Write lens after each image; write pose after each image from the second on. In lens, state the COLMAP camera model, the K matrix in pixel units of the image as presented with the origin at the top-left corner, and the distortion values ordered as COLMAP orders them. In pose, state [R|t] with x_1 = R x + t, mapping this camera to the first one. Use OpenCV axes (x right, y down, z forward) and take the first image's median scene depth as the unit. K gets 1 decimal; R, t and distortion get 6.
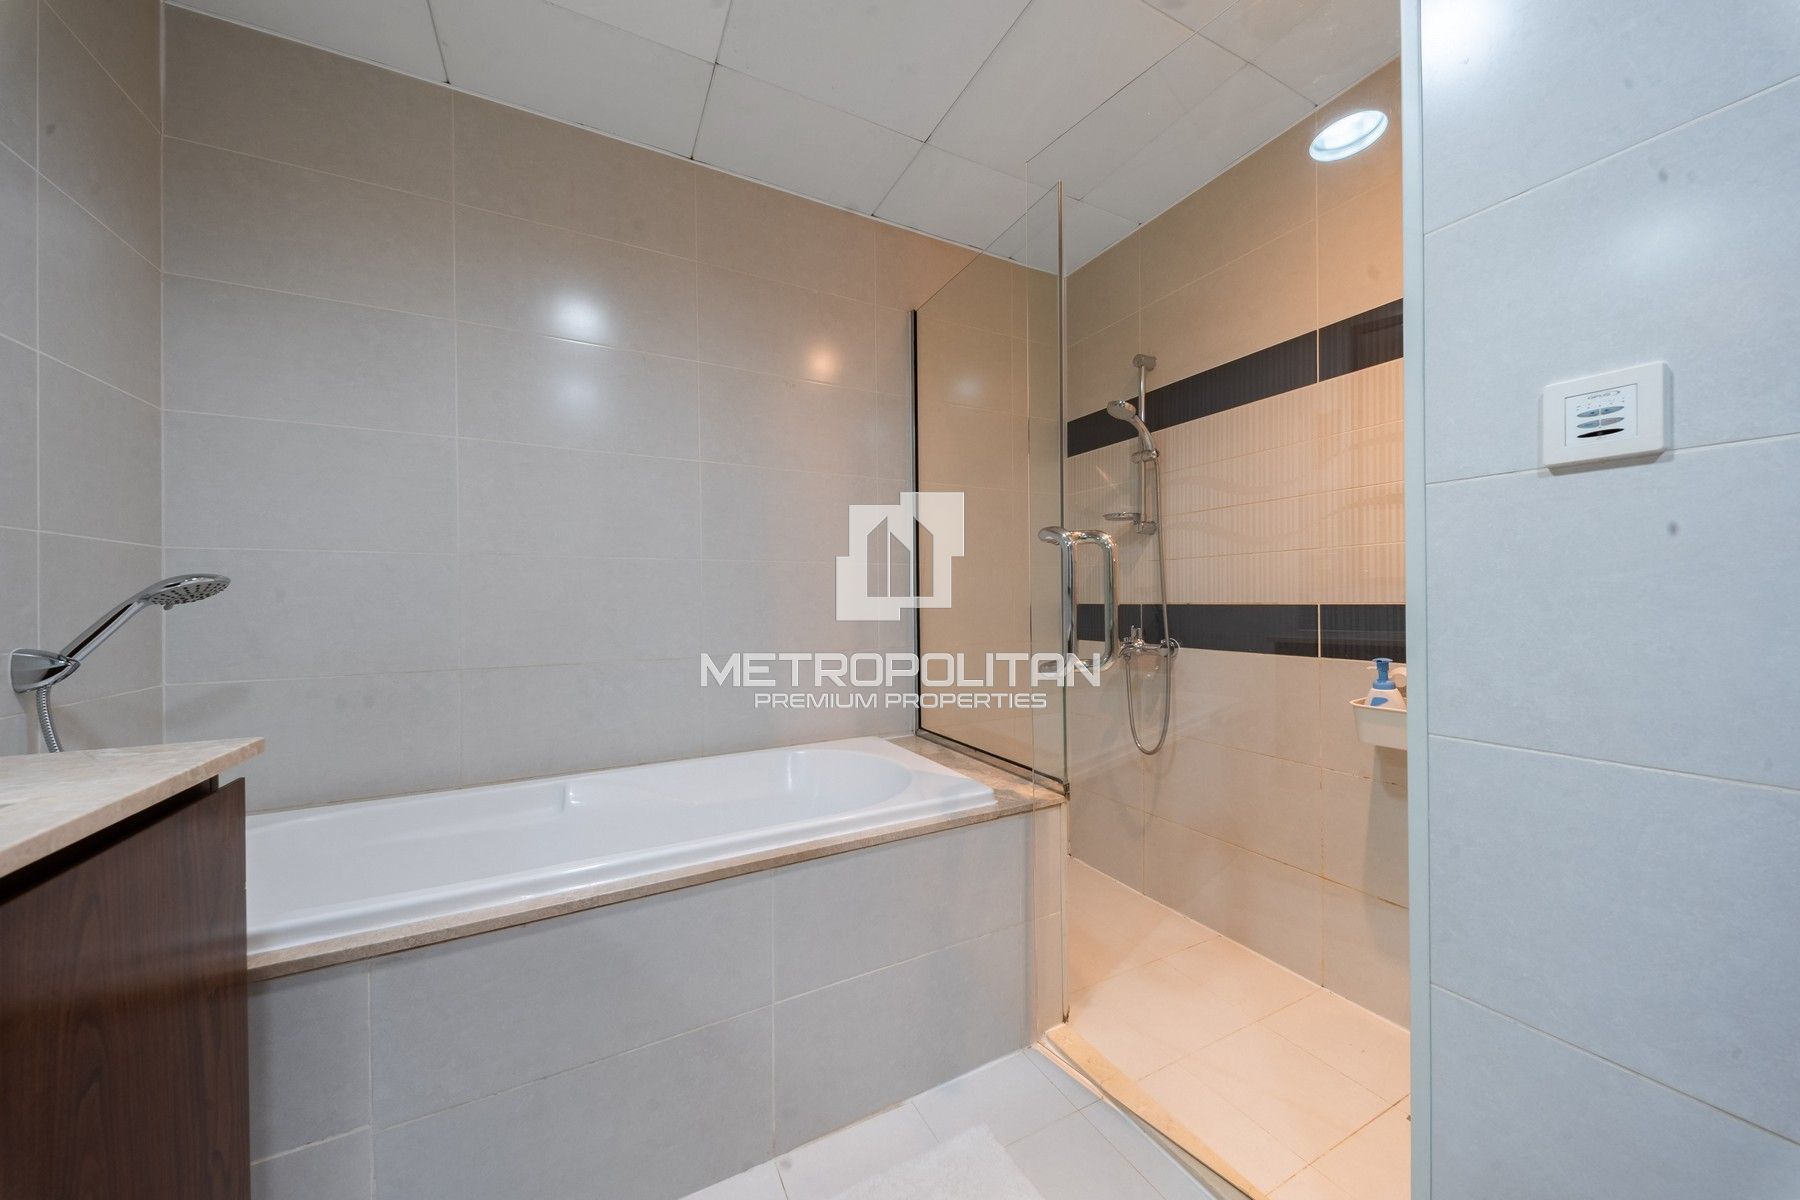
lens RADIAL K [[625.5, 0, 898.5], [0, 625.5, 594.3], [0, 0, 1]] dist [0.012077, -0.000037]
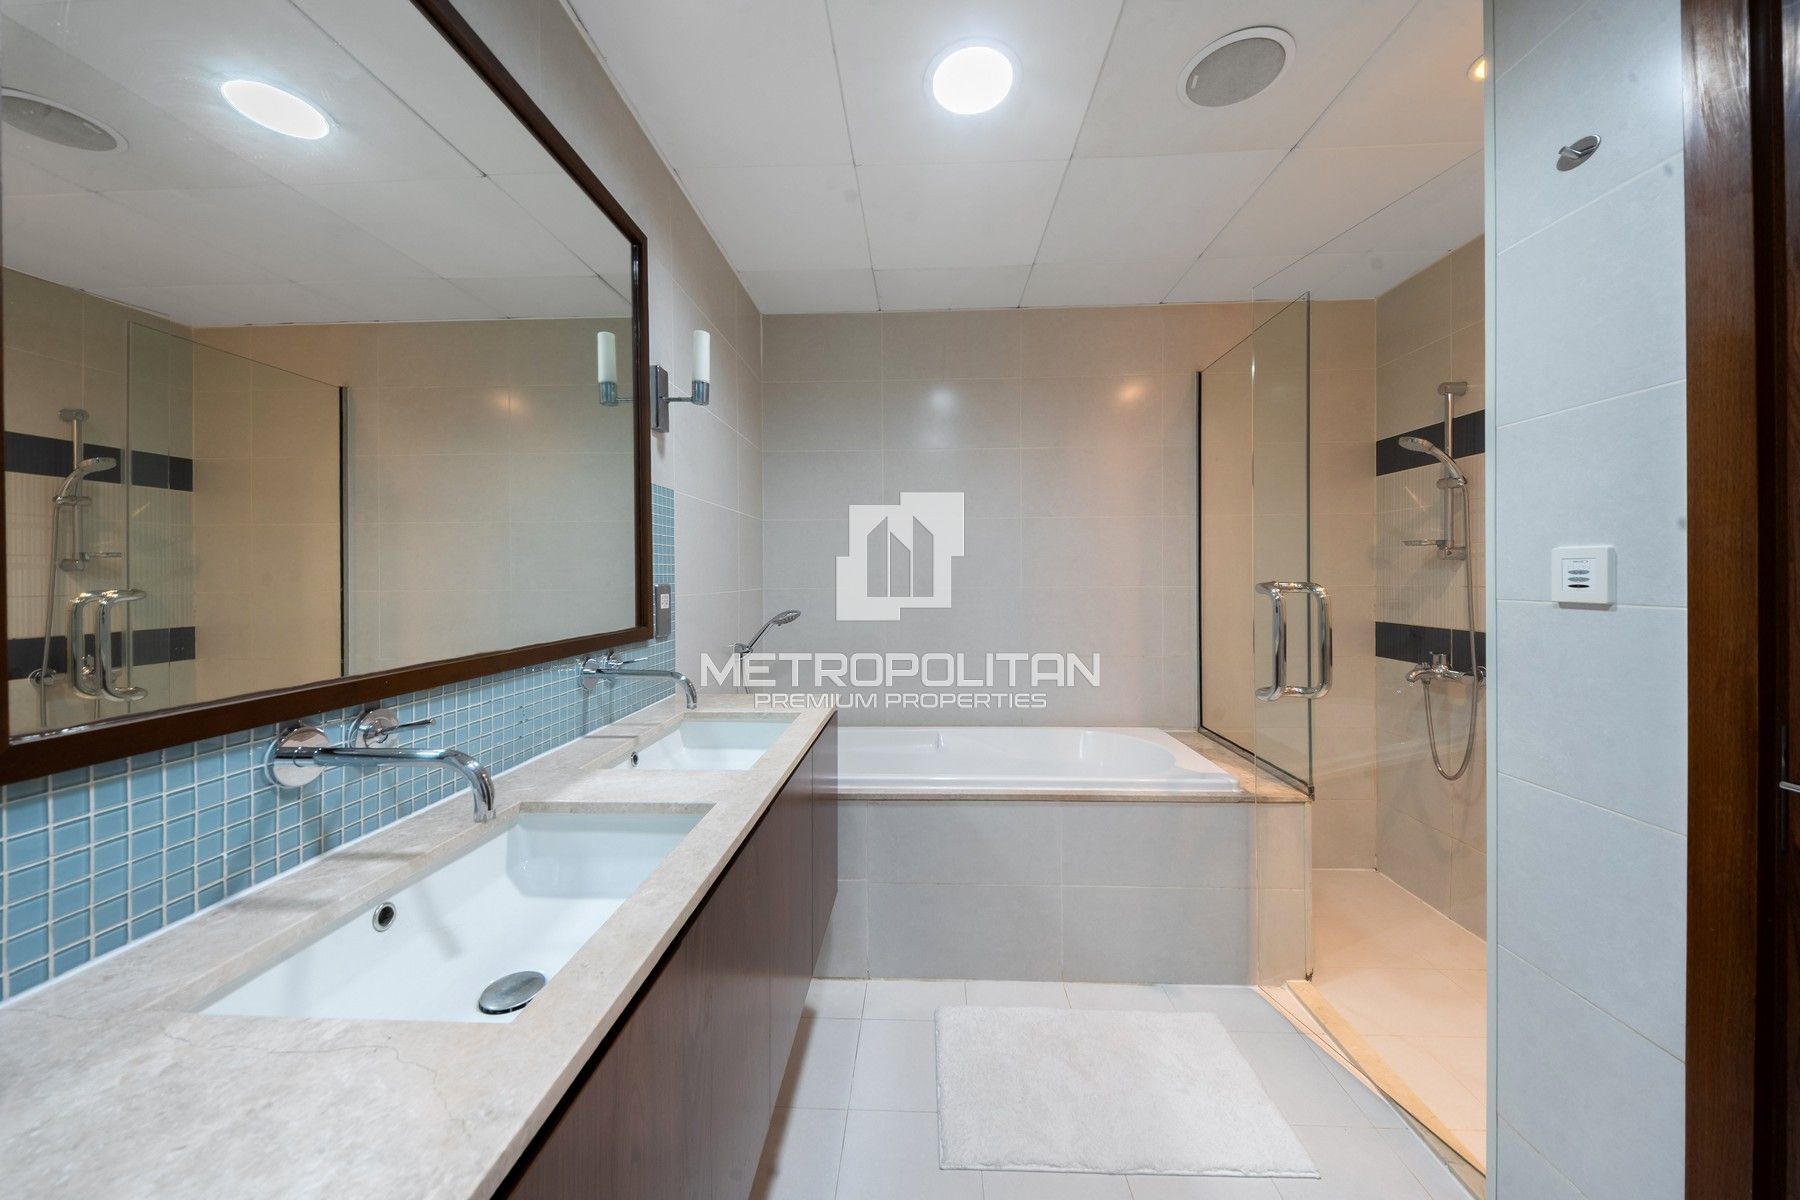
lens RADIAL K [[624.9, 0, 901.2], [0, 624.9, 572.8], [0, 0, 1]] dist [-0.001200, -0.000056]
pose [[0.871771, 0.004279, -0.489895, 0.174499], [-0.002220, 0.999986, 0.004785, -0.120416], [0.489908, -0.003084, 0.871768, -0.460512]]
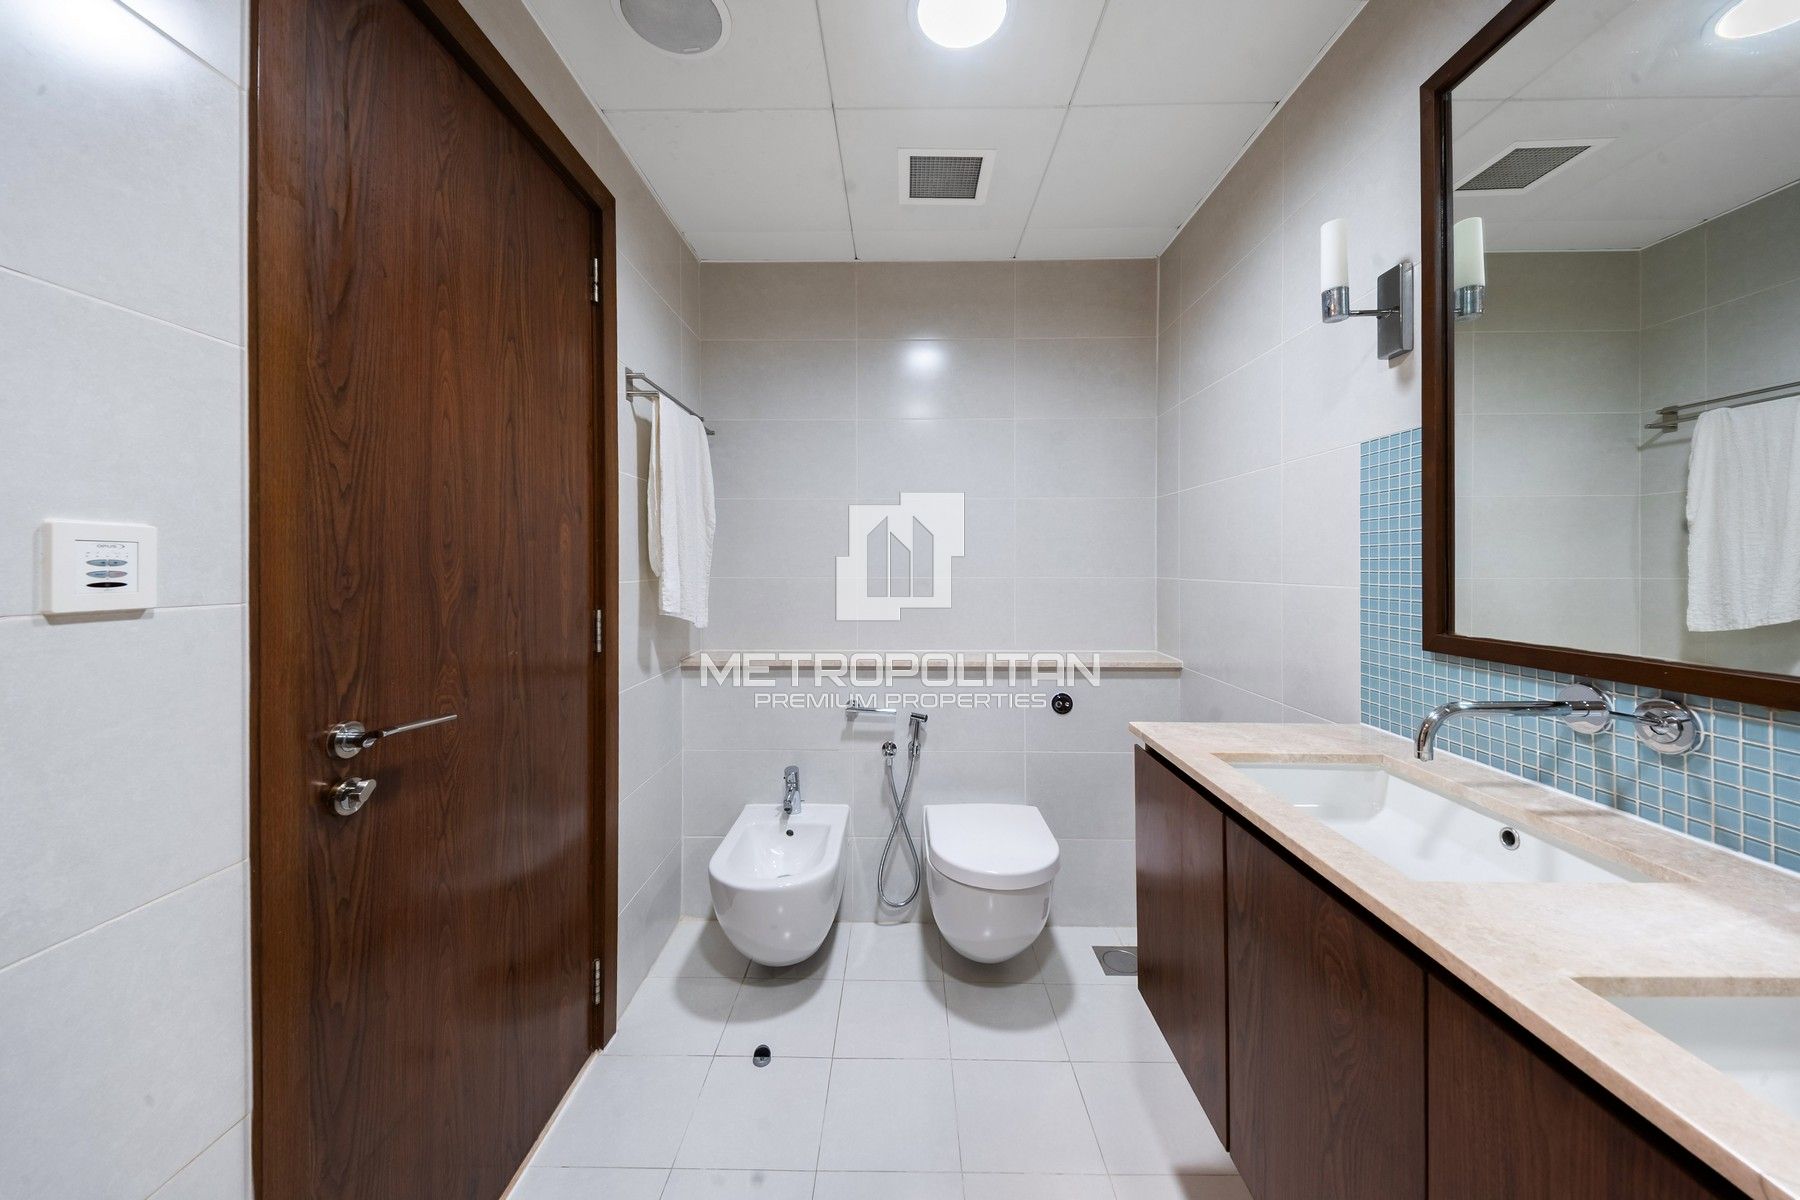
lens RADIAL K [[624.9, 0, 901.2], [0, 624.9, 572.8], [0, 0, 1]] dist [-0.001200, -0.000056]
pose [[-0.885878, 0.008781, 0.463835, -0.168804], [0.009436, 0.999955, -0.000907, -0.108089], [-0.463822, 0.003573, -0.885921, 0.532988]]
